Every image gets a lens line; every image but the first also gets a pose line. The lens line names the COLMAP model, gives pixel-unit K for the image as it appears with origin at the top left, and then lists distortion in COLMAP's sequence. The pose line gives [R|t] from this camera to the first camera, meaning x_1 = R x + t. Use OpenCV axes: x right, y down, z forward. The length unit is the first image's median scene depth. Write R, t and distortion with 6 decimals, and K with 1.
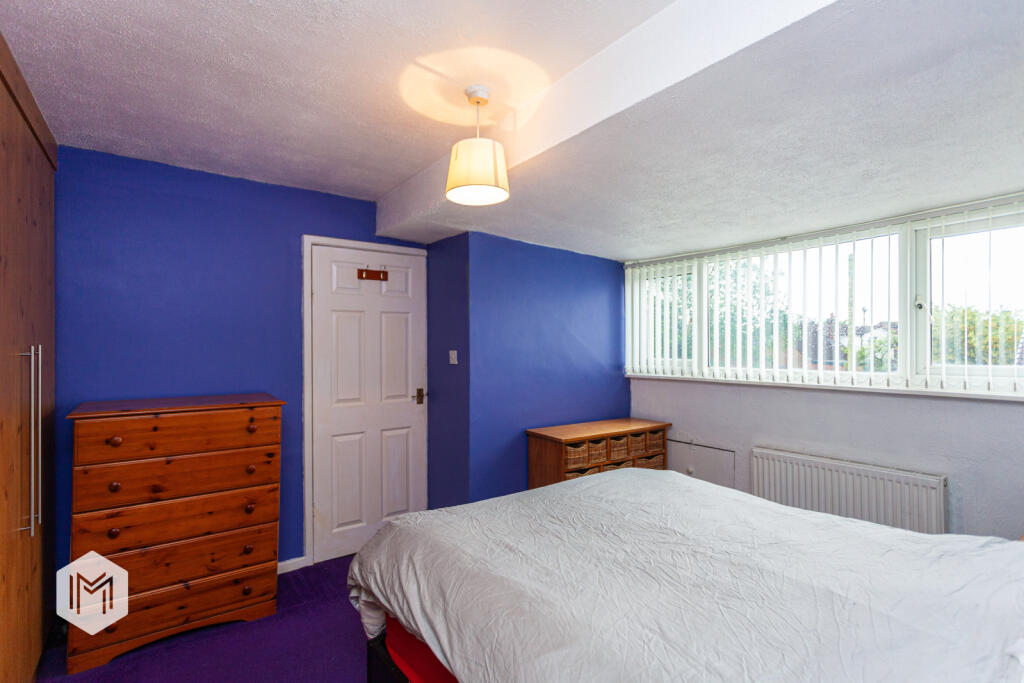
lens RADIAL K [[480.5, 0, 509.4], [0, 480.5, 340.9], [0, 0, 1]] dist [0.002735, 0.003318]
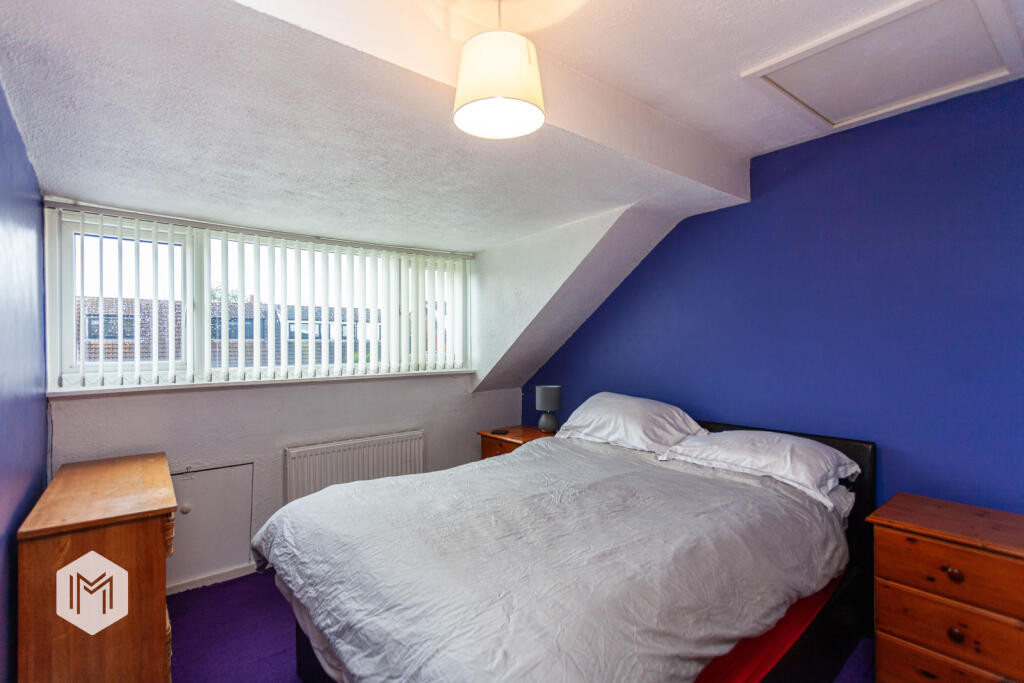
lens RADIAL K [[480.5, 0, 508.1], [0, 480.5, 345.0], [0, 0, 1]] dist [0.002735, 0.003318]
pose [[-0.037453, -0.004376, 0.999289, -0.396370], [-0.006545, 0.999970, 0.004134, 0.008542], [-0.999277, -0.006386, -0.037481, 0.523301]]
